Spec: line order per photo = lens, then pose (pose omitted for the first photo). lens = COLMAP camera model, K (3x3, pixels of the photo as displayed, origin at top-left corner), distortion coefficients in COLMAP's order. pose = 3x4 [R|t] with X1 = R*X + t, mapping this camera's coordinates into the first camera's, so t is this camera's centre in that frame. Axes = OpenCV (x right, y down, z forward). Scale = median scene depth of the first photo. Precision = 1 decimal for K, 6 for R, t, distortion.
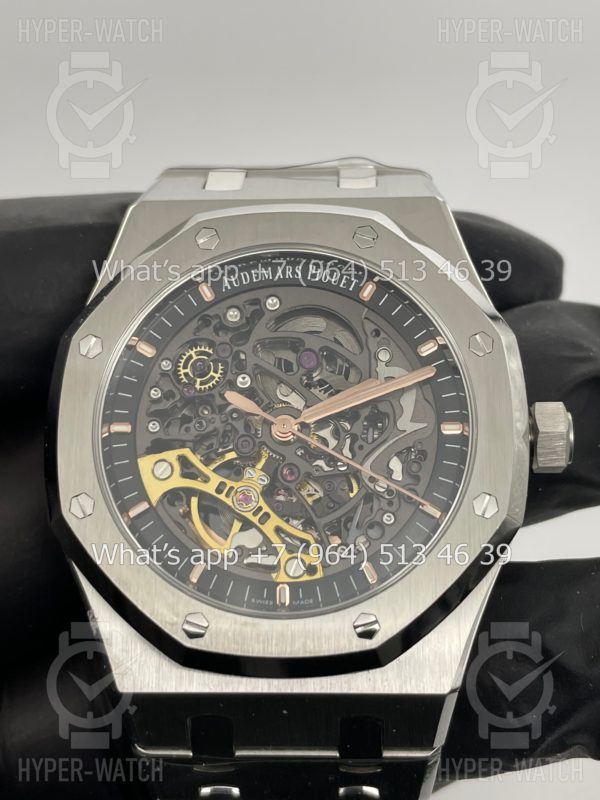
lens RADIAL K [[1169.3, 0, 304.9], [0, 1169.3, 403.5], [0, 0, 1]] dist [0.020207, 0.000000]
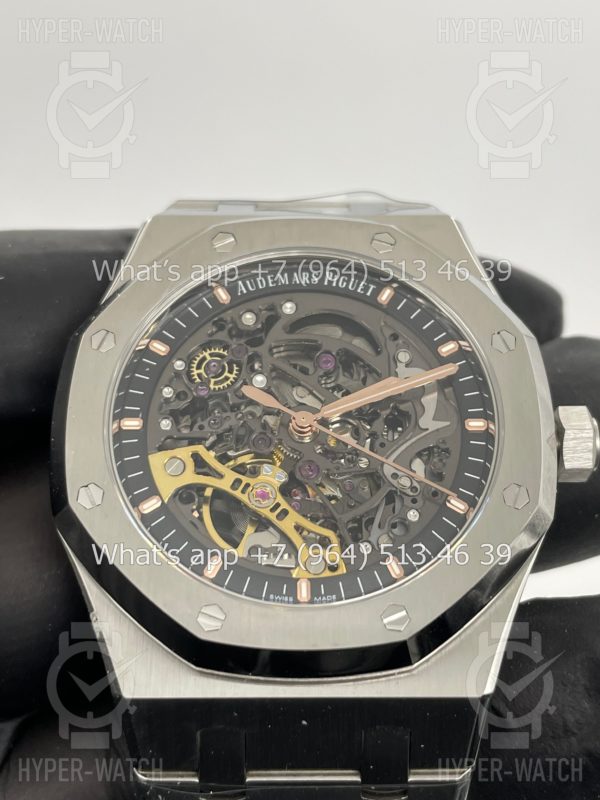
lens RADIAL K [[1169.3, 0, 292.8], [0, 1169.3, 422.3], [0, 0, 1]] dist [0.020207, 0.000000]
pose [[0.999167, 0.013332, 0.038565, -0.062361], [-0.005782, 0.981838, -0.189632, 0.200247], [-0.040393, 0.189251, 0.981098, 0.054771]]
